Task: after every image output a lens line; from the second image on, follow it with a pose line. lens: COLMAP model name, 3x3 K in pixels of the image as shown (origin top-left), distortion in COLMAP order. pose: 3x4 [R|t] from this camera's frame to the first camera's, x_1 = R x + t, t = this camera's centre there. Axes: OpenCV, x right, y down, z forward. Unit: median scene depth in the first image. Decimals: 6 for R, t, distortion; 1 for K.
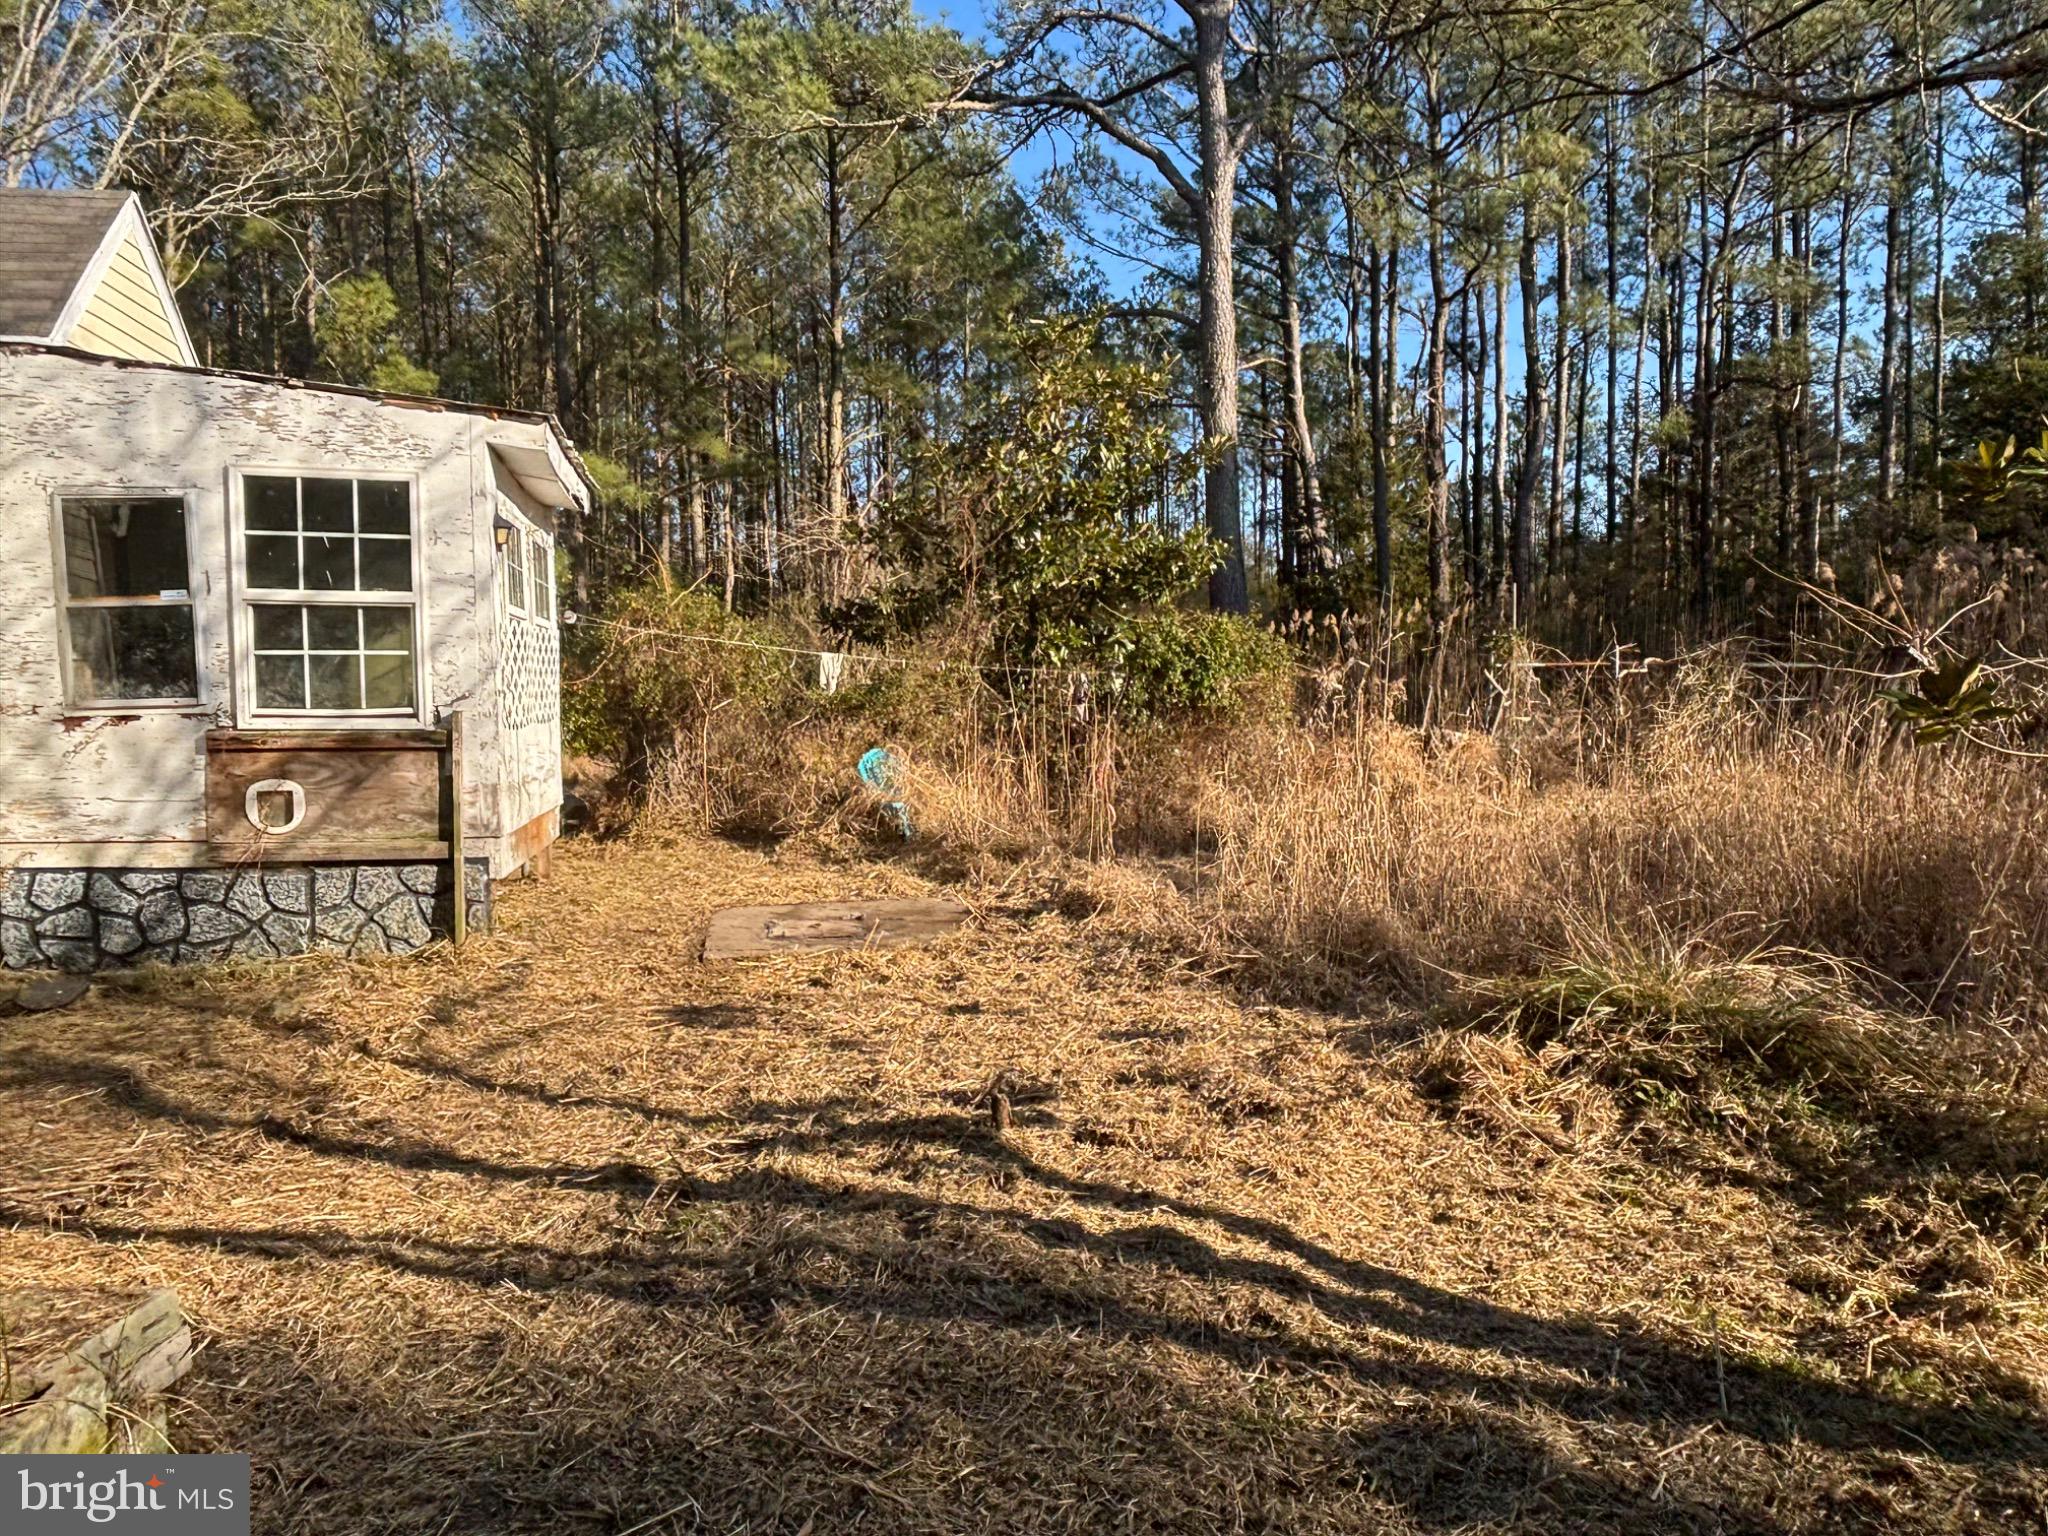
lens RADIAL K [[1433.7, 0, 1044.9], [0, 1433.7, 781.8], [0, 0, 1]] dist [0.068445, -0.106843]
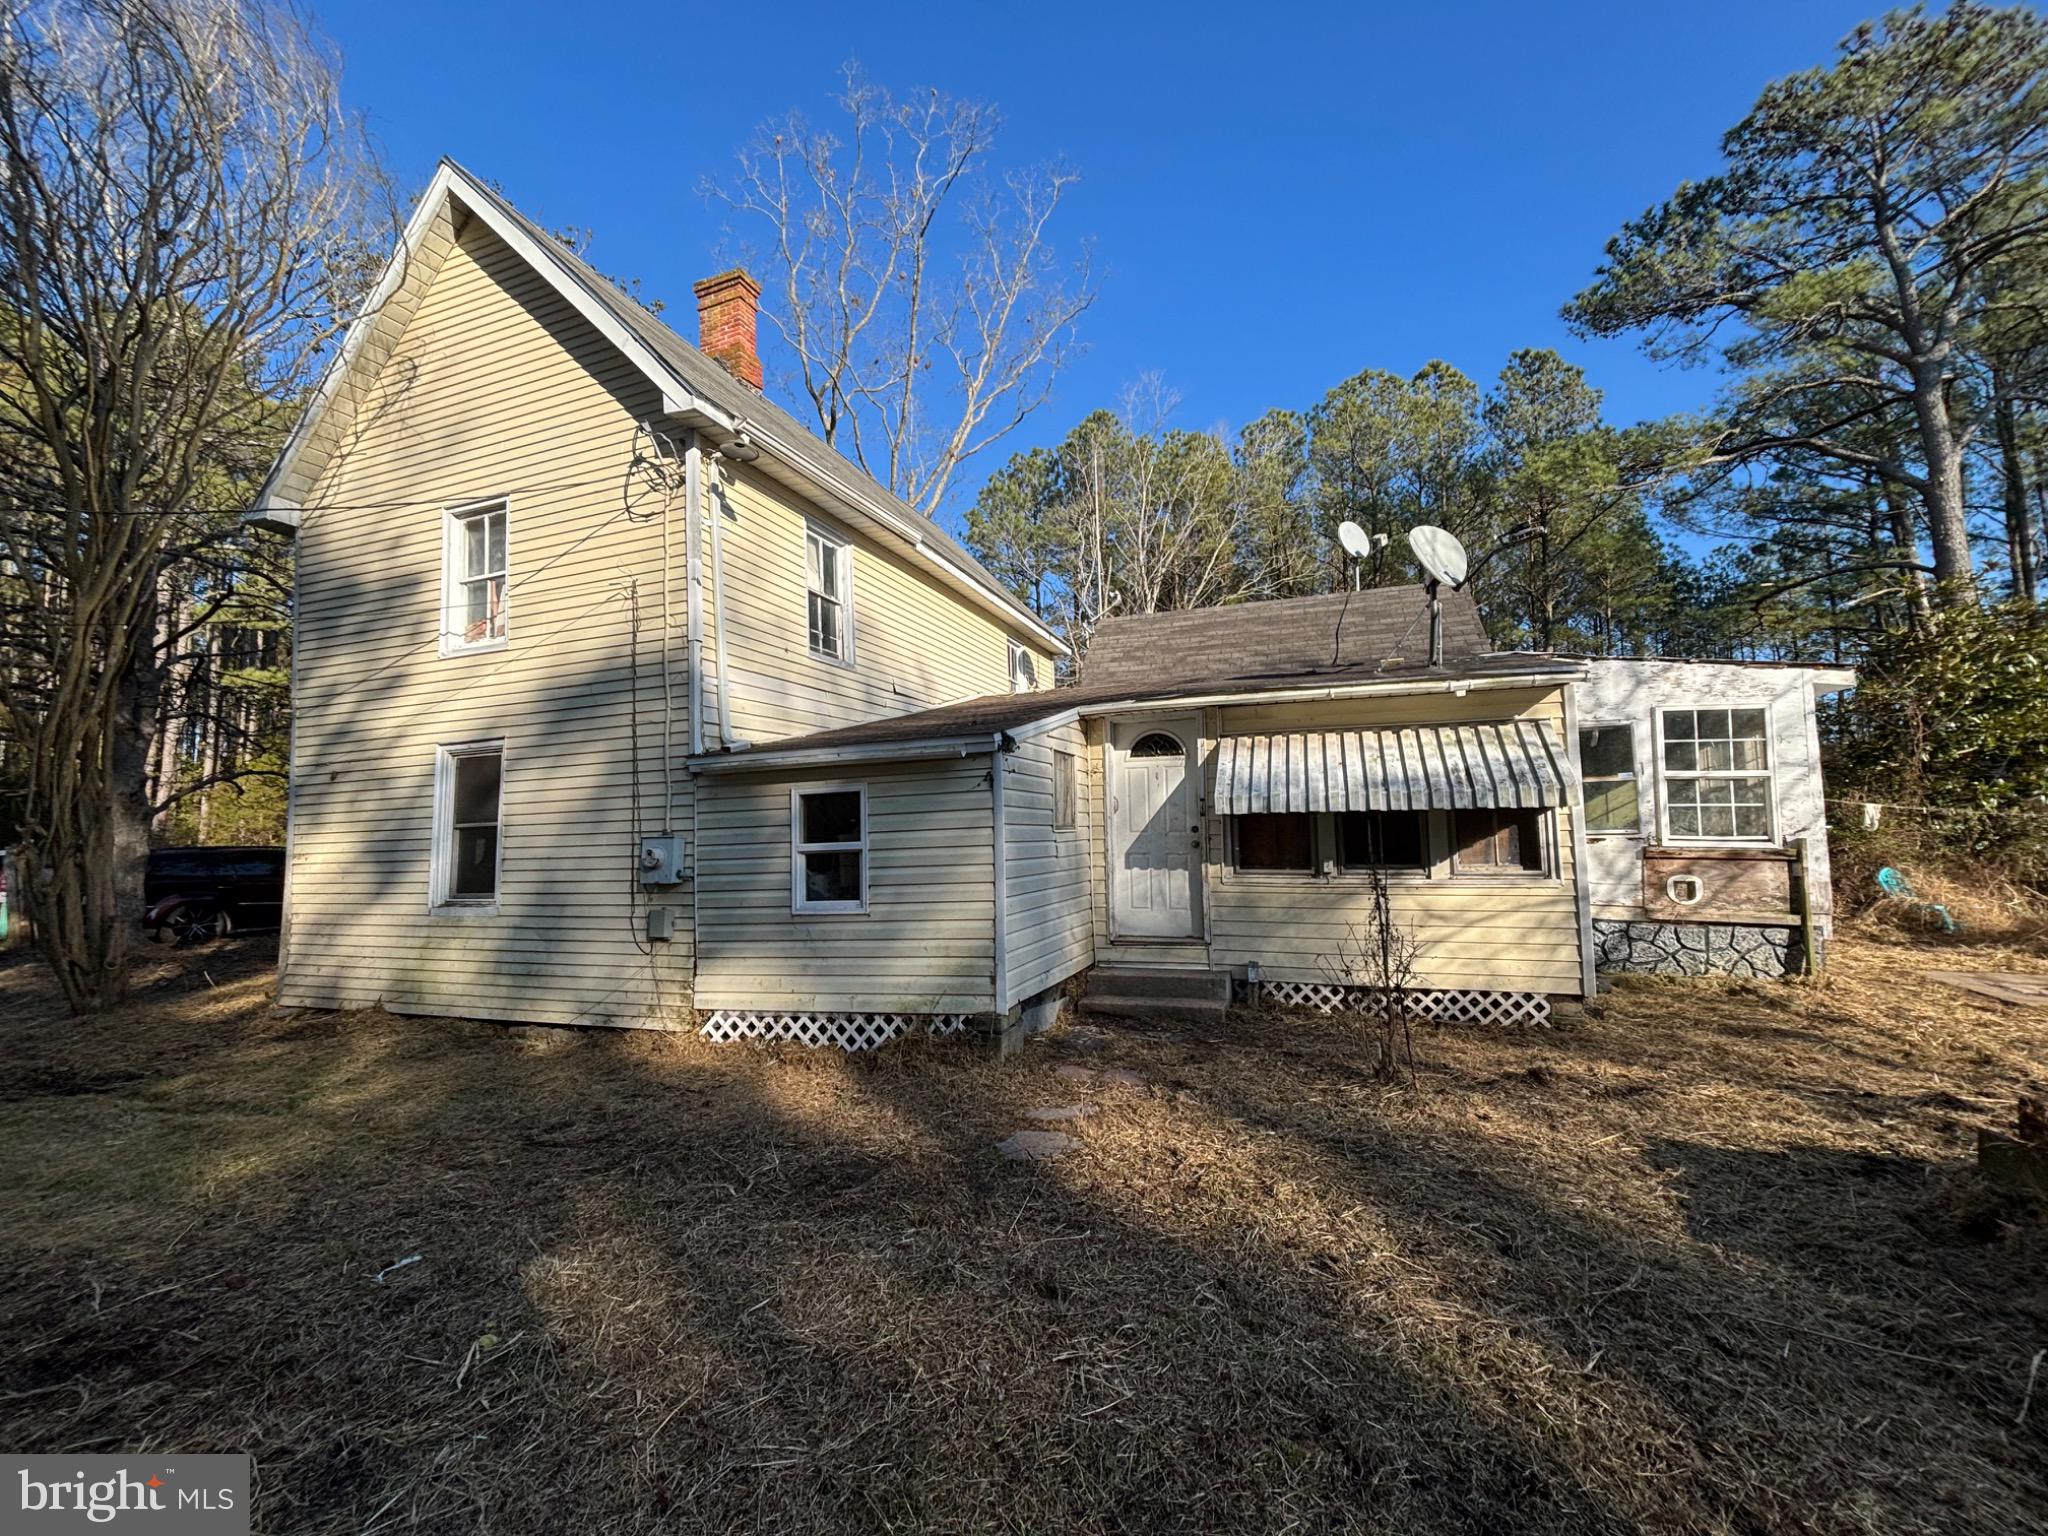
lens RADIAL K [[825.1, 0, 1030.5], [0, 825.1, 768.2], [0, 0, 1]] dist [-0.002223, 0.002491]
pose [[0.851631, -0.035231, -0.522957, -0.684367], [-0.037186, 0.991163, -0.127332, 0.028237], [0.522821, 0.127887, 0.842795, -0.317591]]
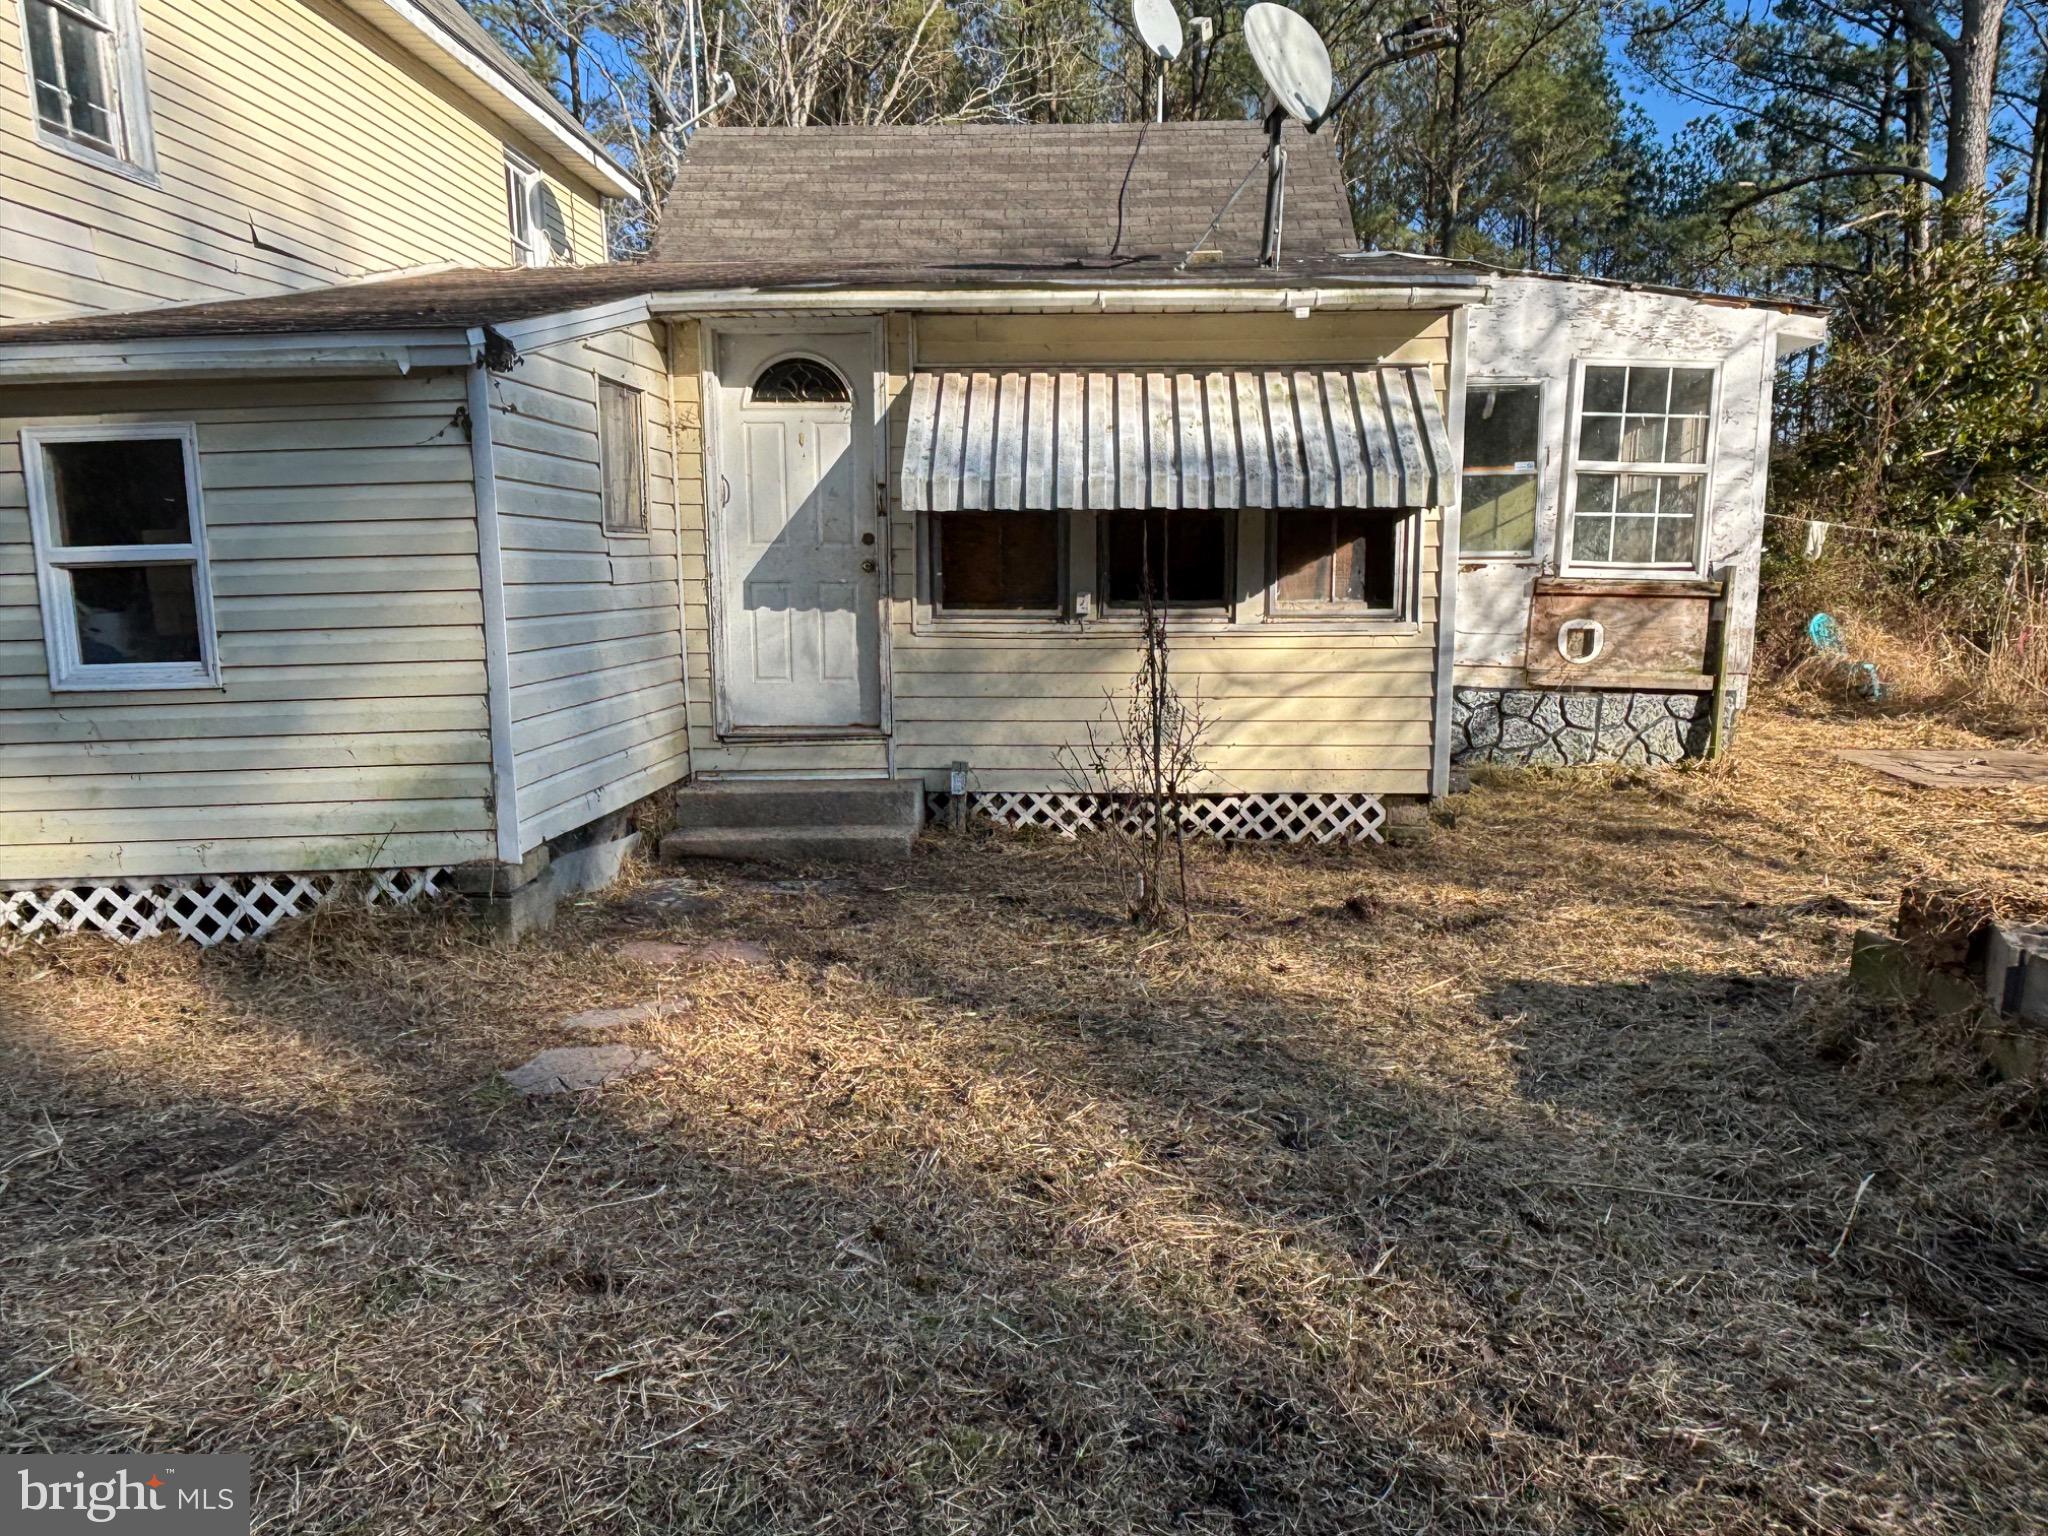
lens RADIAL K [[1433.7, 0, 1044.9], [0, 1433.7, 781.8], [0, 0, 1]] dist [0.068445, -0.106843]
pose [[0.970294, 0.055082, -0.235576, -0.676996], [-0.034767, 0.995376, 0.089537, 0.041810], [0.239419, -0.078687, 0.967723, -0.305910]]
